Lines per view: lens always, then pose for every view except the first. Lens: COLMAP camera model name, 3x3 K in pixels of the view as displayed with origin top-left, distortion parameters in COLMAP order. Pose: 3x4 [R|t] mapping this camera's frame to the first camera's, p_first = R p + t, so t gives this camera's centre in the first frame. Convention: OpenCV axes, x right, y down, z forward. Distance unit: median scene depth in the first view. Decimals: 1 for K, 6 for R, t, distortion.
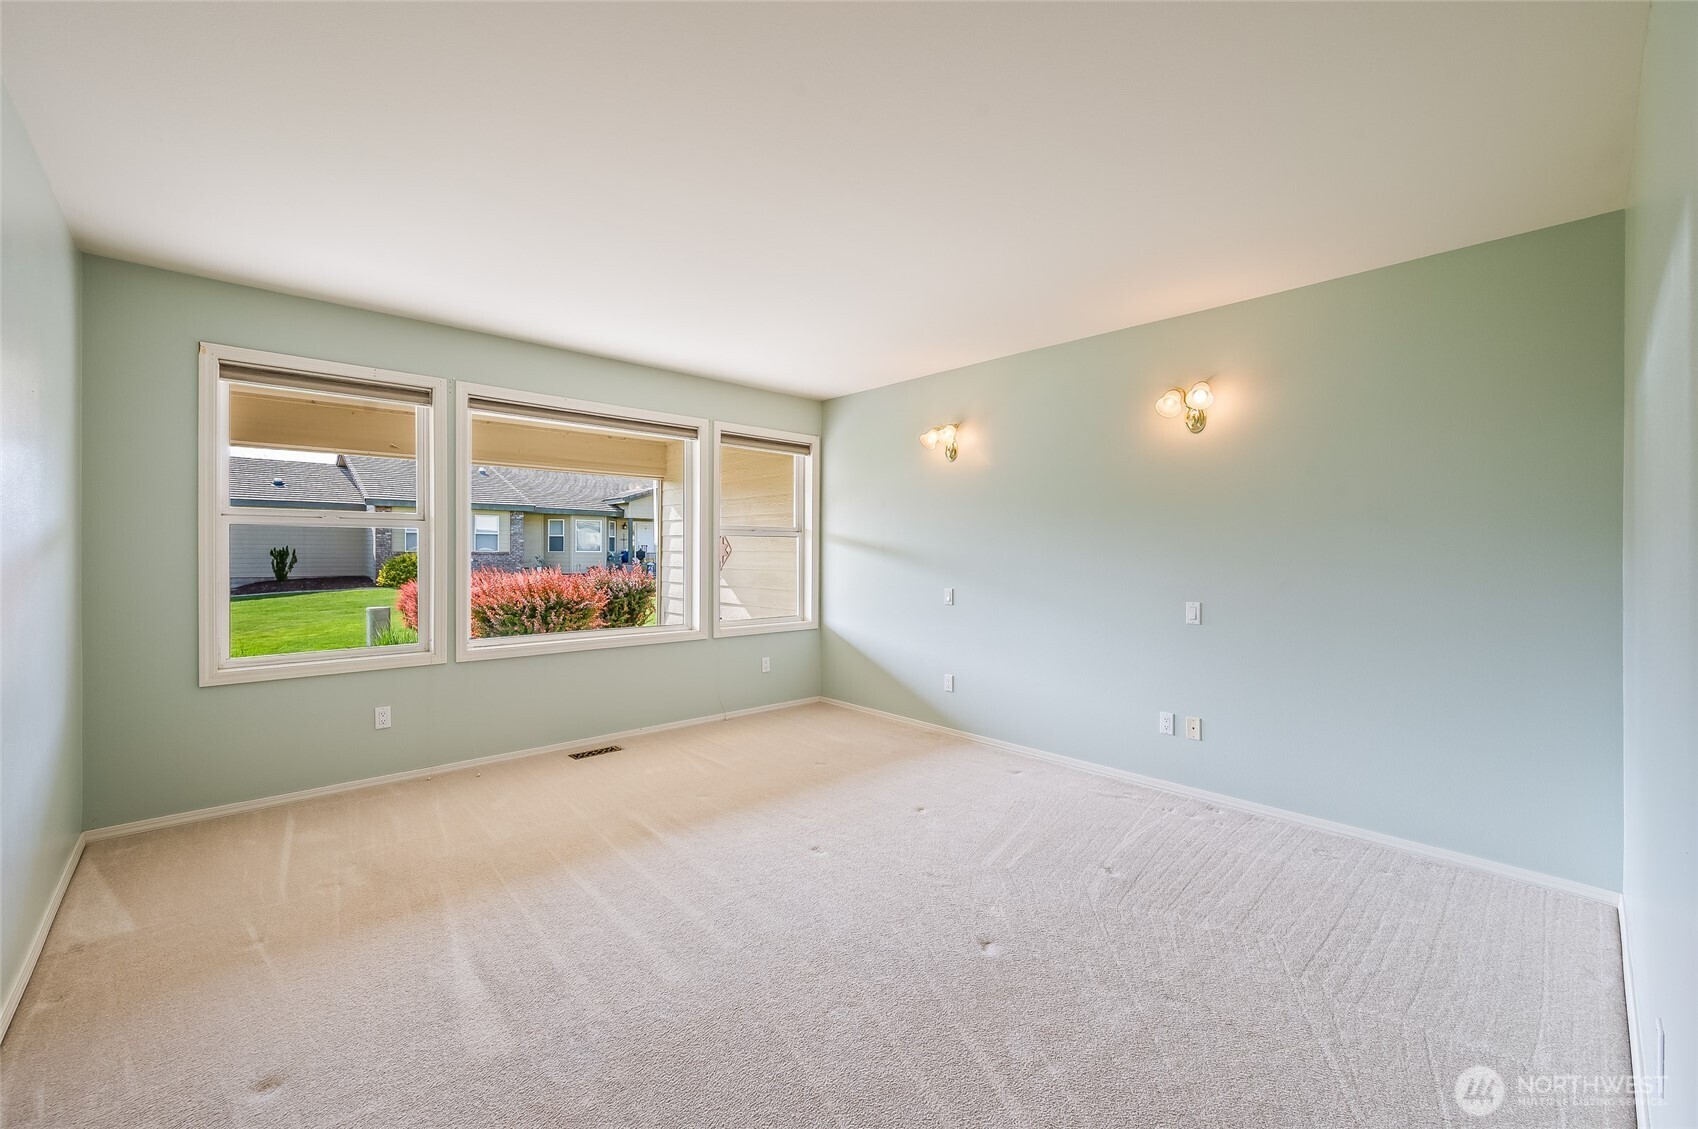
lens RADIAL K [[668.2, 0, 851.7], [0, 668.2, 564.9], [0, 0, 1]] dist [0.000093, 0.000060]
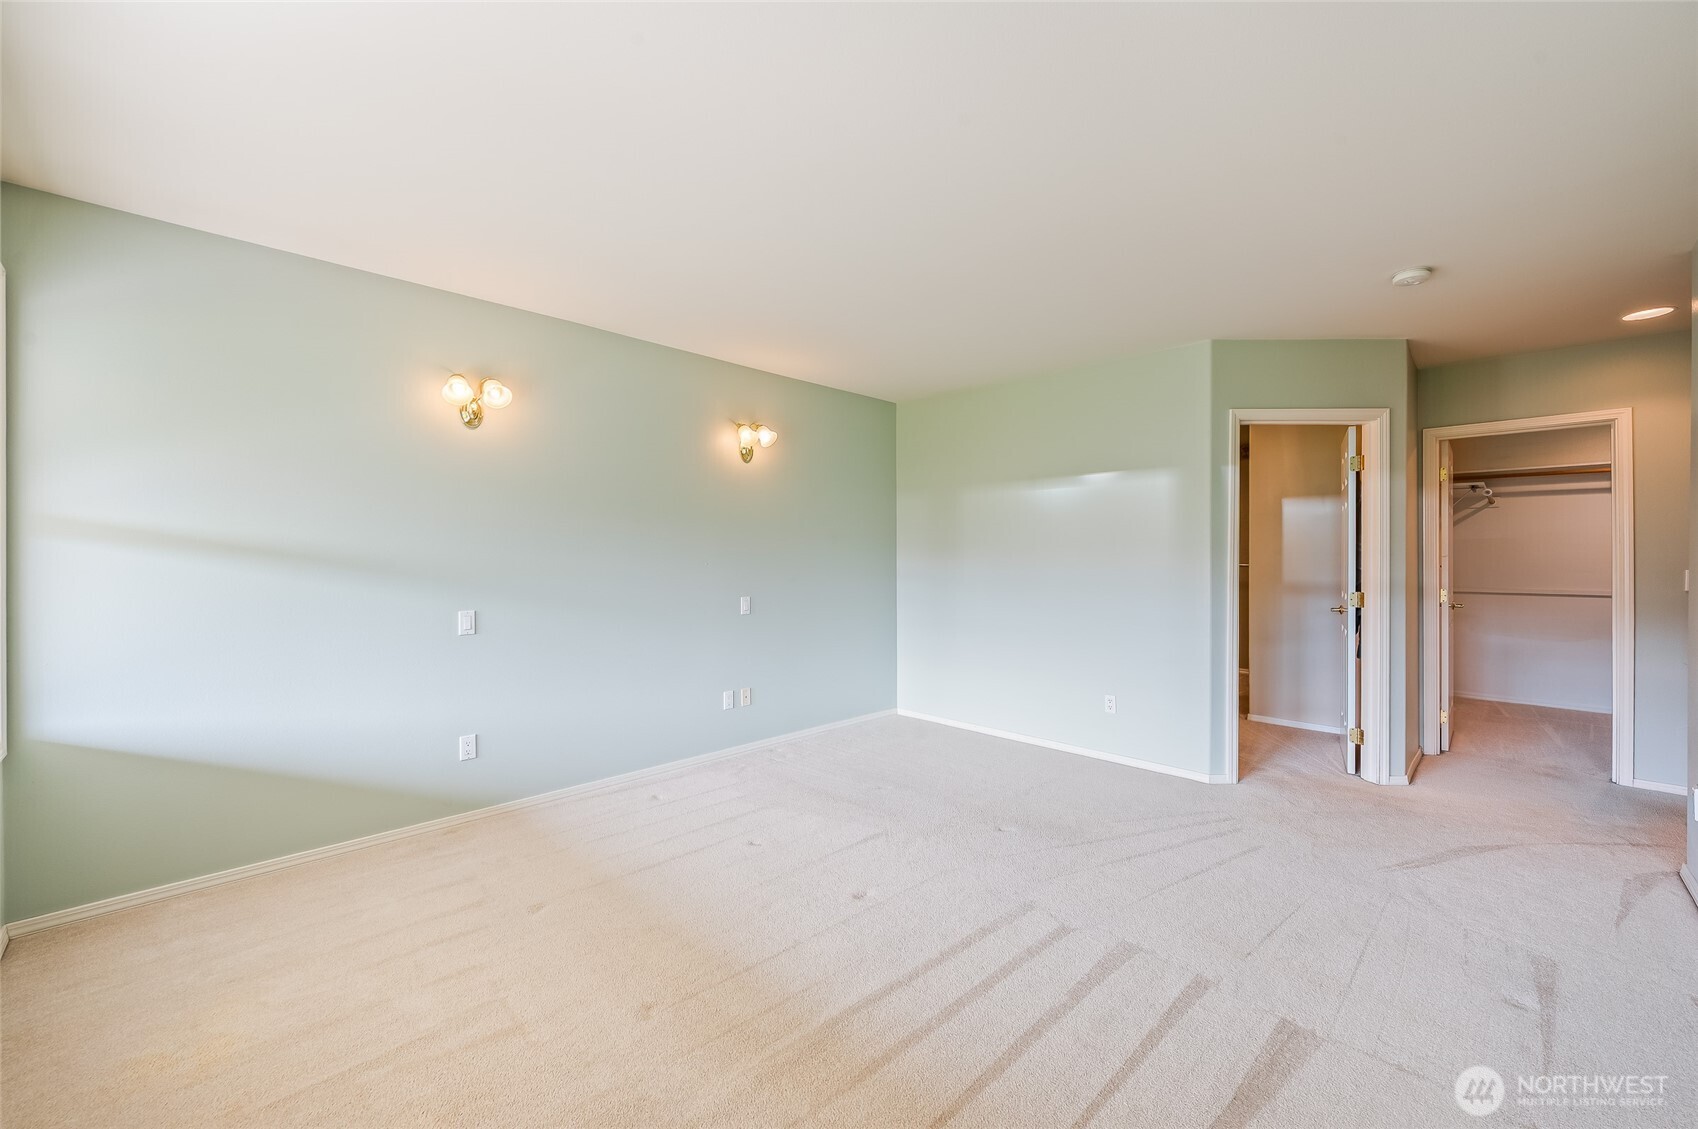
lens RADIAL K [[668.2, 0, 855.1], [0, 668.2, 565.2], [0, 0, 1]] dist [0.000093, 0.000060]
pose [[-0.028025, -0.016548, 0.999470, -0.719804], [0.022474, 0.999600, 0.017181, -0.020009], [-0.999355, 0.022943, -0.027642, 0.793513]]
